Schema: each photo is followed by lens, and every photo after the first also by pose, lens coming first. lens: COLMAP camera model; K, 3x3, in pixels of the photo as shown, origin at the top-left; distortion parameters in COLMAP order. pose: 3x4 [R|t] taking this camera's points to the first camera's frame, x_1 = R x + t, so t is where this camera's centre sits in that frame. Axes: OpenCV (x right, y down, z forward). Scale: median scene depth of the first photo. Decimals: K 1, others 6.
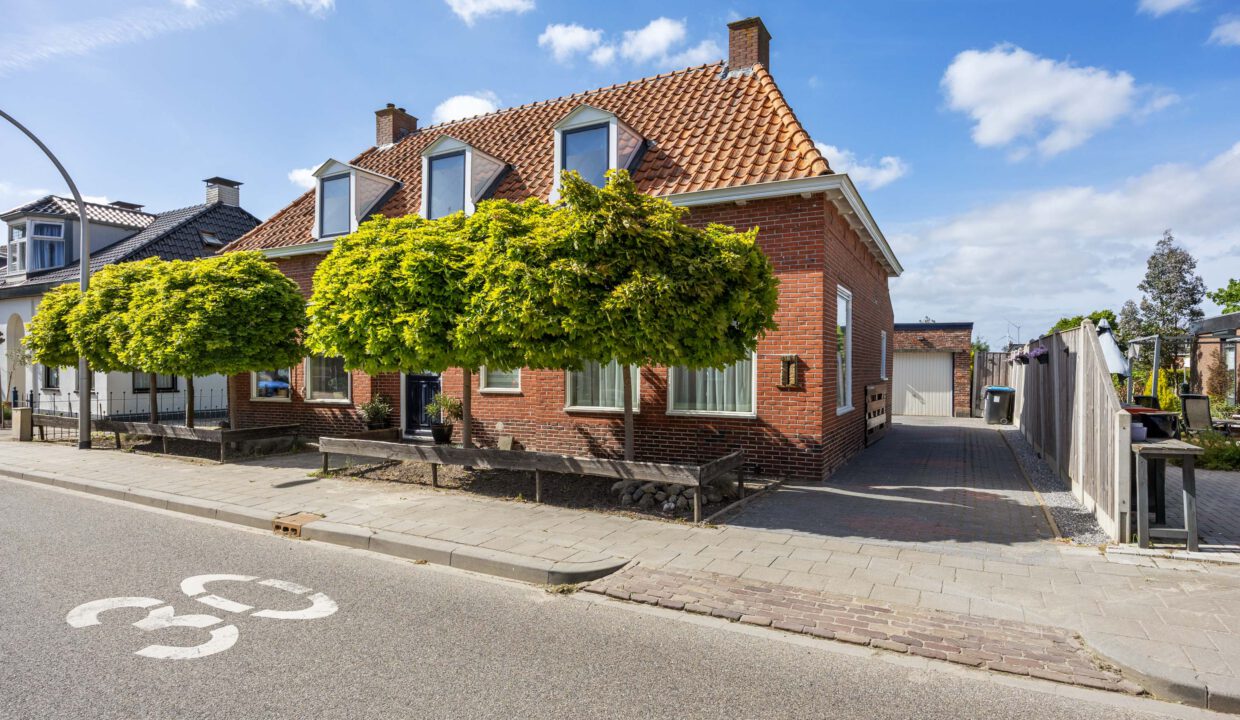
lens RADIAL K [[635.3, 0, 619.0], [0, 635.3, 361.8], [0, 0, 1]] dist [-0.005415, -0.000552]
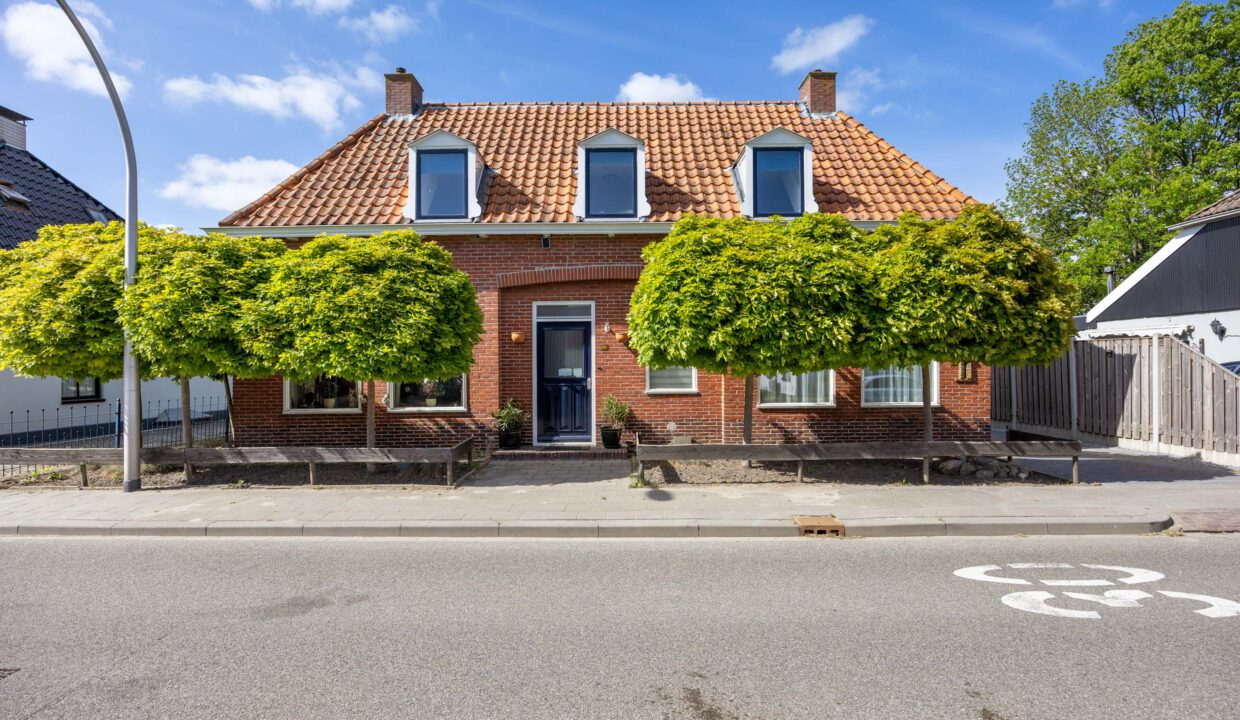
lens RADIAL K [[635.3, 0, 566.0], [0, 635.3, 358.2], [0, 0, 1]] dist [-0.005415, -0.000552]
pose [[0.892088, -0.003256, 0.451849, -1.005998], [0.005033, 0.999984, -0.002731, -0.006766], [-0.451833, 0.004710, 0.892090, 0.217159]]
